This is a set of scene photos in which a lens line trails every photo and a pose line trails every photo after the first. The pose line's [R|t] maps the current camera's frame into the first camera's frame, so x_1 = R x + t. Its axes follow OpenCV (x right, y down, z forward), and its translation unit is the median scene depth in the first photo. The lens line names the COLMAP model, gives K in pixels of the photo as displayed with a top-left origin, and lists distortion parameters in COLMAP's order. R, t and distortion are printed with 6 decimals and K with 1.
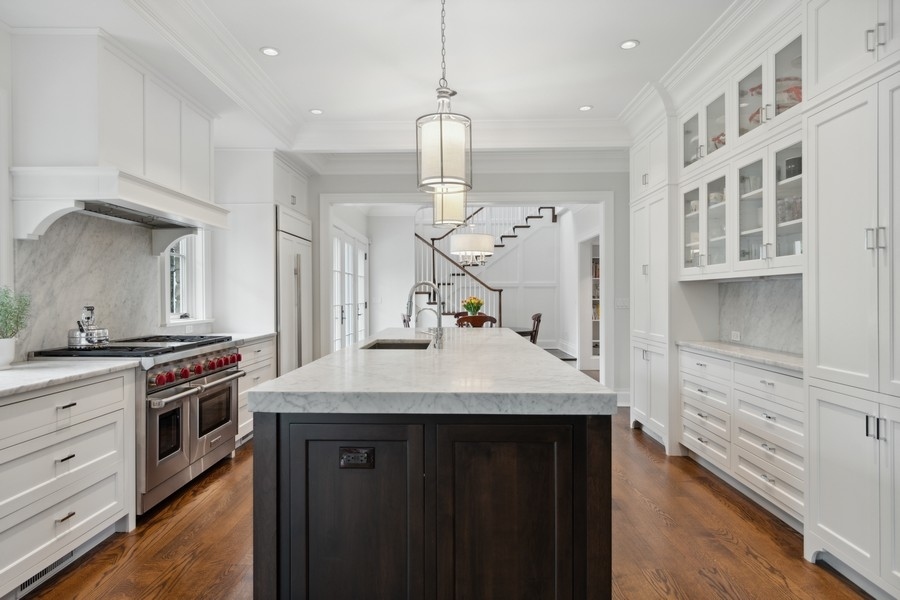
lens RADIAL K [[533.4, 0, 444.0], [0, 533.4, 297.0], [0, 0, 1]] dist [-0.000243, 0.007298]
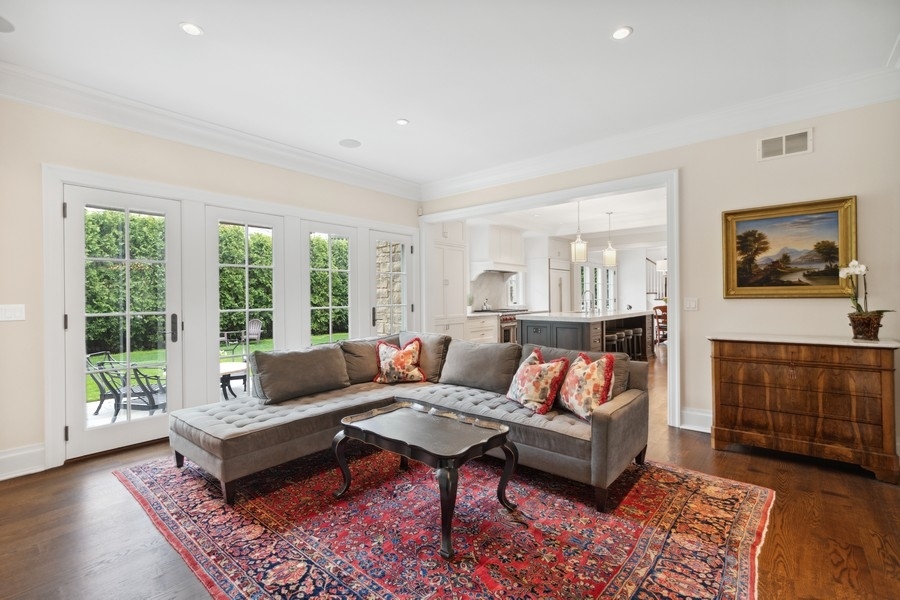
lens RADIAL K [[406.9, 0, 441.0], [0, 406.9, 297.3], [0, 0, 1]] dist [0.004174, -0.000266]
pose [[0.772532, -0.001100, -0.634975, 0.689366], [0.003095, 0.999993, 0.002034, 0.002381], [0.634969, -0.003537, 0.772530, -1.079917]]
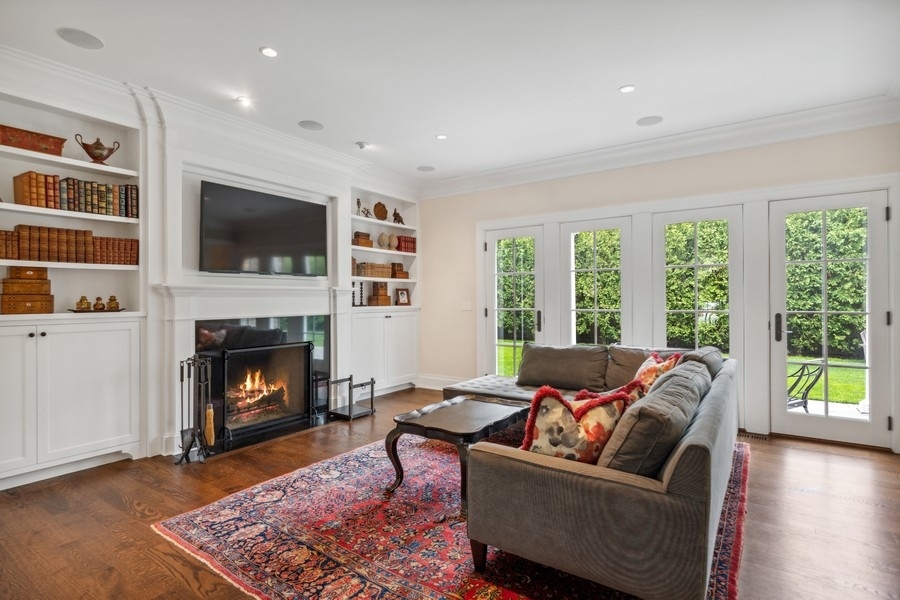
lens RADIAL K [[461.0, 0, 448.7], [0, 461.0, 300.3], [0, 0, 1]] dist [0.004944, 0.001293]
pose [[-0.552789, 0.008122, -0.833282, 0.982595], [0.005191, 0.999967, 0.006304, -0.001786], [0.833305, -0.000840, -0.552812, -0.123100]]
